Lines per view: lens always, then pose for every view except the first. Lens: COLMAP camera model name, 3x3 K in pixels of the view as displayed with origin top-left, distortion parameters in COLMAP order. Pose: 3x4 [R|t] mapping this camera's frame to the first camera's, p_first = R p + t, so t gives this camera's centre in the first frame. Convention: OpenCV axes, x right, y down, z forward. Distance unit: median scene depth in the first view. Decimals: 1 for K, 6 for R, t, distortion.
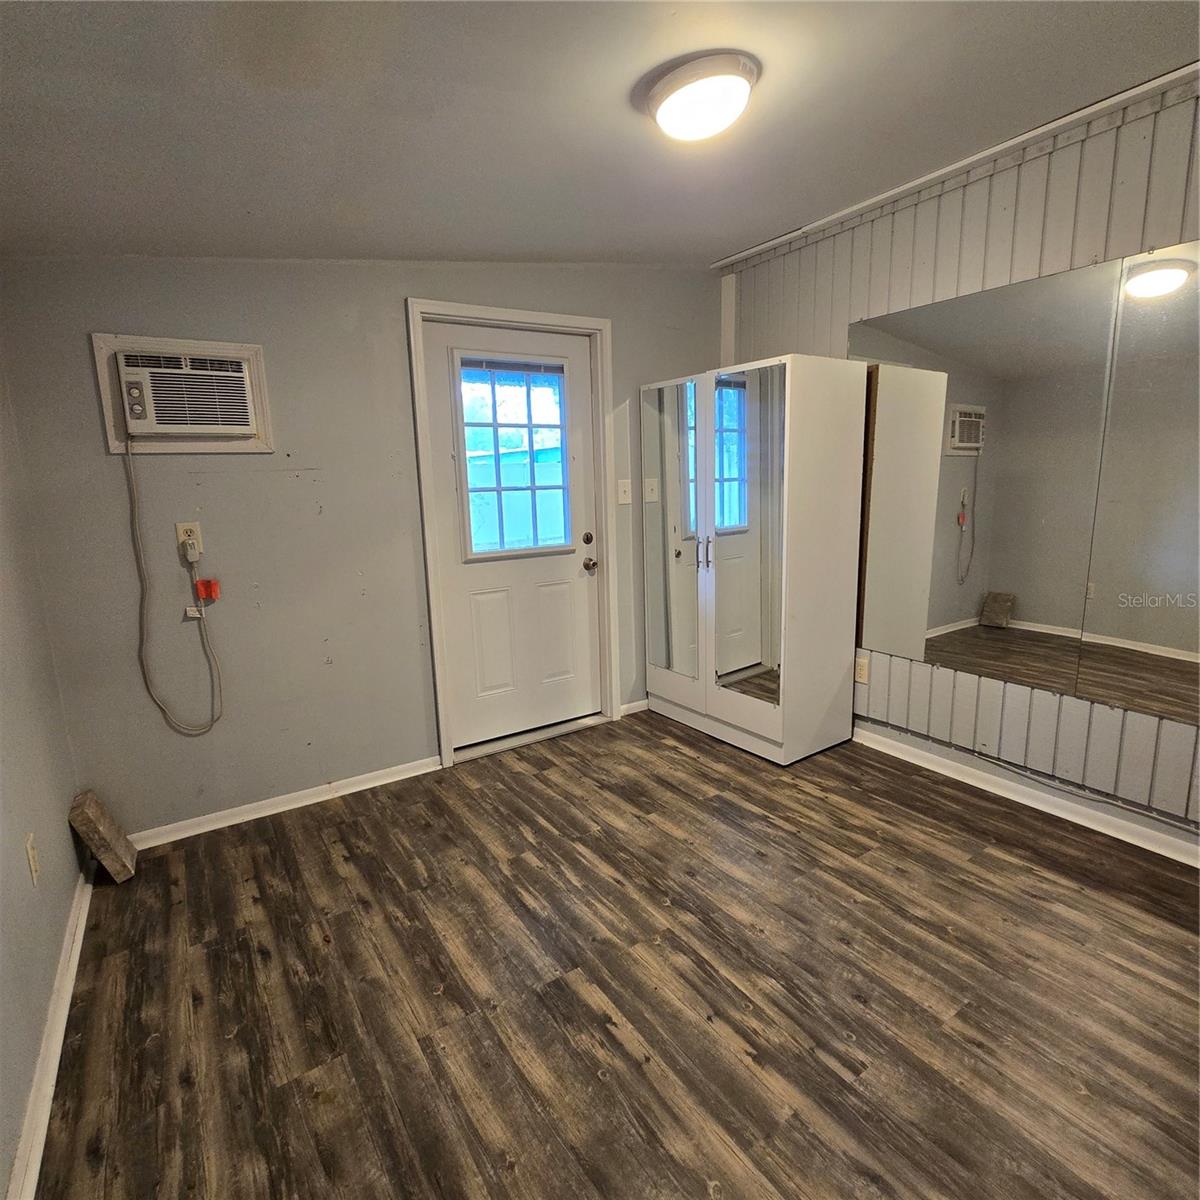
lens RADIAL K [[650.3, 0, 607.3], [0, 650.3, 600.0], [0, 0, 1]] dist [0.004365, -0.005292]
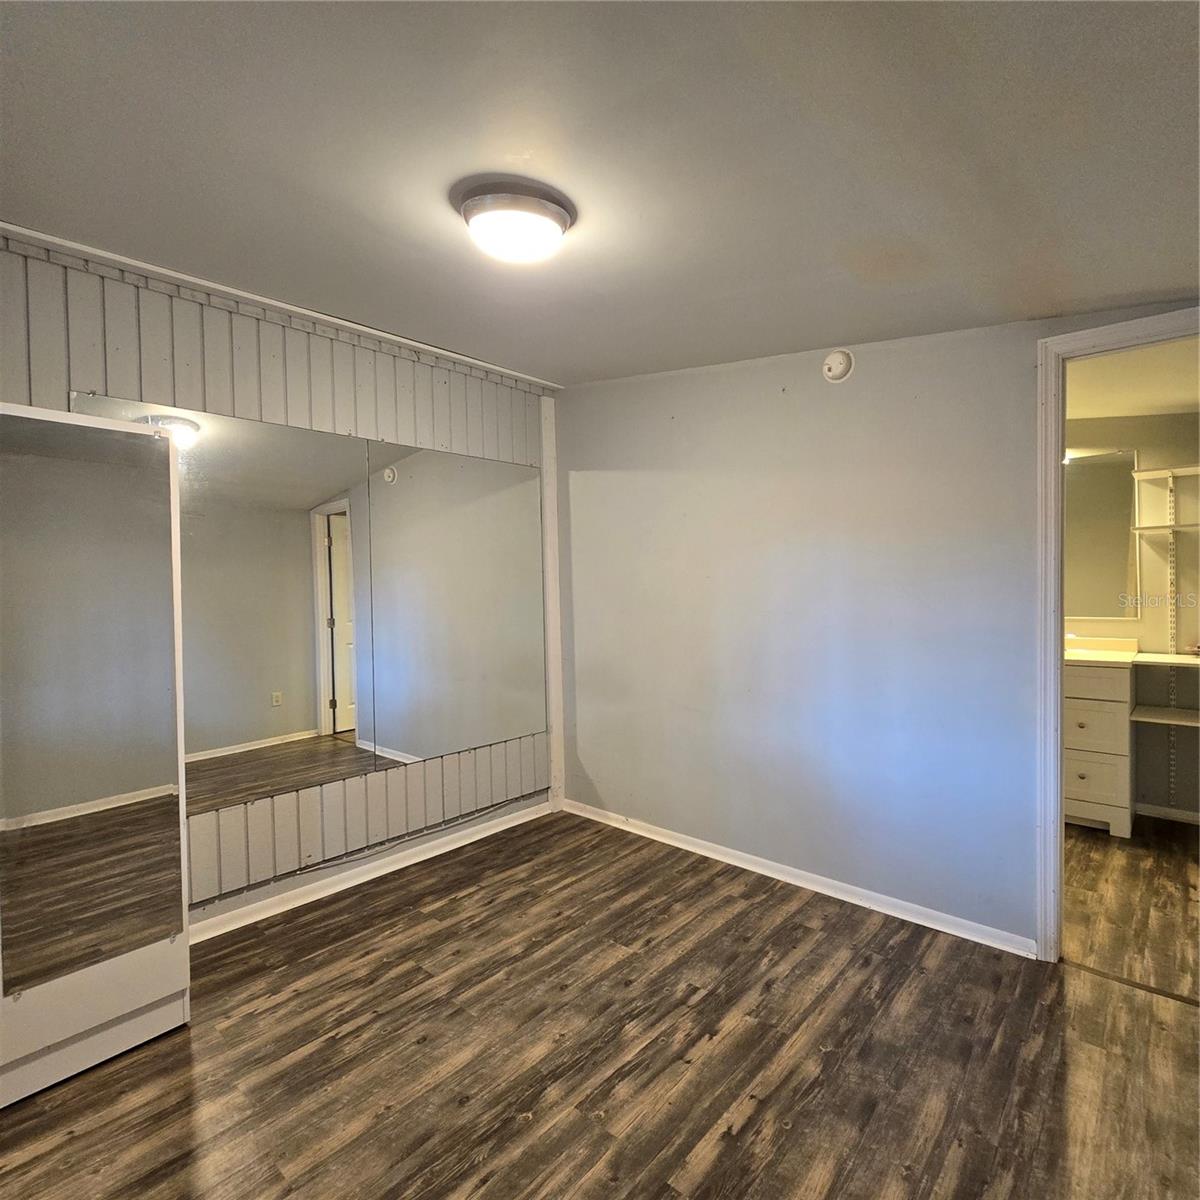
lens RADIAL K [[650.3, 0, 607.9], [0, 650.3, 599.9], [0, 0, 1]] dist [0.004365, -0.005292]
pose [[-0.243381, 0.007701, 0.969900, -0.724696], [0.200918, 0.978679, 0.042647, -0.164401], [-0.948893, 0.205250, -0.239739, 1.003785]]
